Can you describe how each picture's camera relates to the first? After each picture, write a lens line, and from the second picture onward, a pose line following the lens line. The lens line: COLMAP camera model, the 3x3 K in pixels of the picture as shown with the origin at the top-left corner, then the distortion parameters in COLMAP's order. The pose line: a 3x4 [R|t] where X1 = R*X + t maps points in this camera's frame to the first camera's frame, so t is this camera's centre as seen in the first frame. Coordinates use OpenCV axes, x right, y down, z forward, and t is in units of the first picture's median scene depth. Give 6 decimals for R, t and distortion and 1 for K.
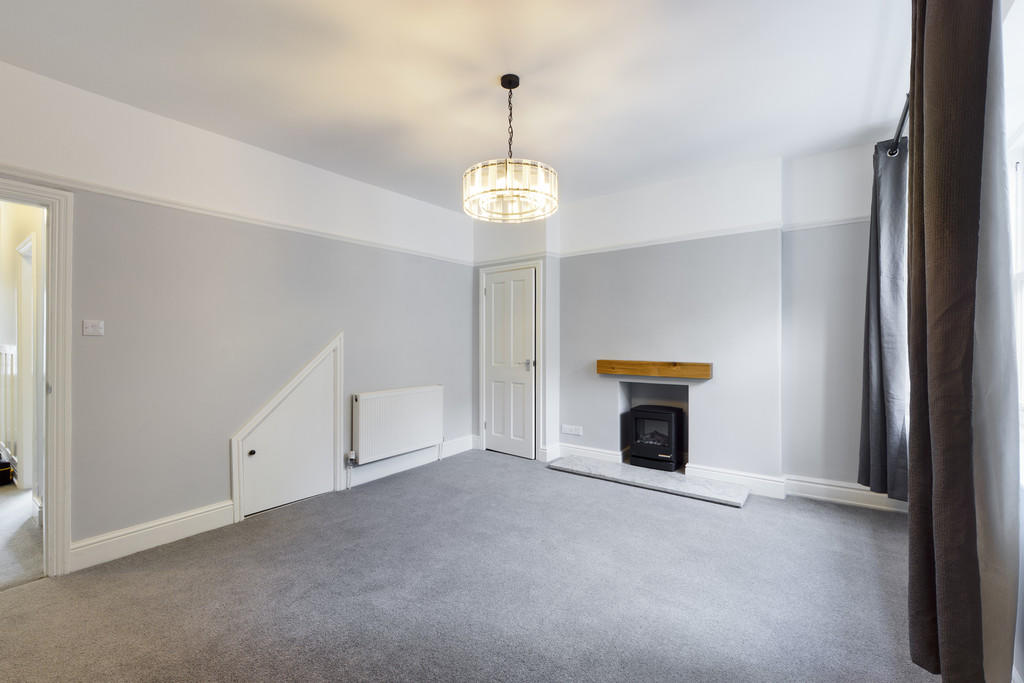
lens RADIAL K [[429.4, 0, 513.8], [0, 429.4, 341.2], [0, 0, 1]] dist [-0.000370, -0.000691]
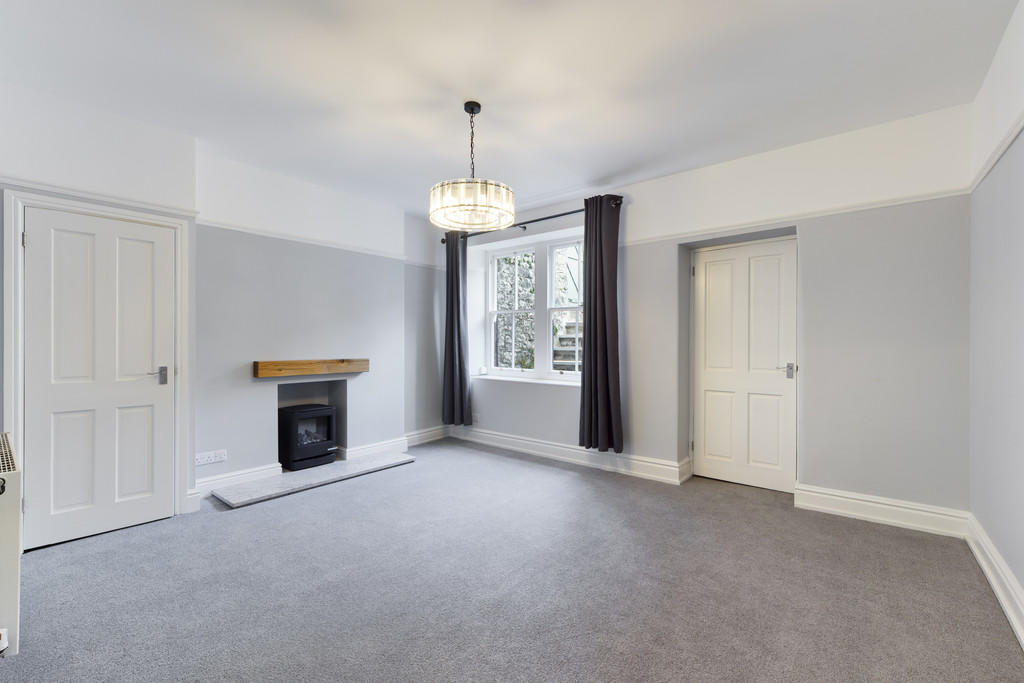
lens RADIAL K [[429.4, 0, 511.9], [0, 429.4, 341.7], [0, 0, 1]] dist [-0.000370, -0.000691]
pose [[0.052702, 0.002099, 0.998608, -0.677182], [-0.000372, 0.999998, -0.002082, 0.006828], [-0.998610, -0.000262, 0.052703, 0.503023]]
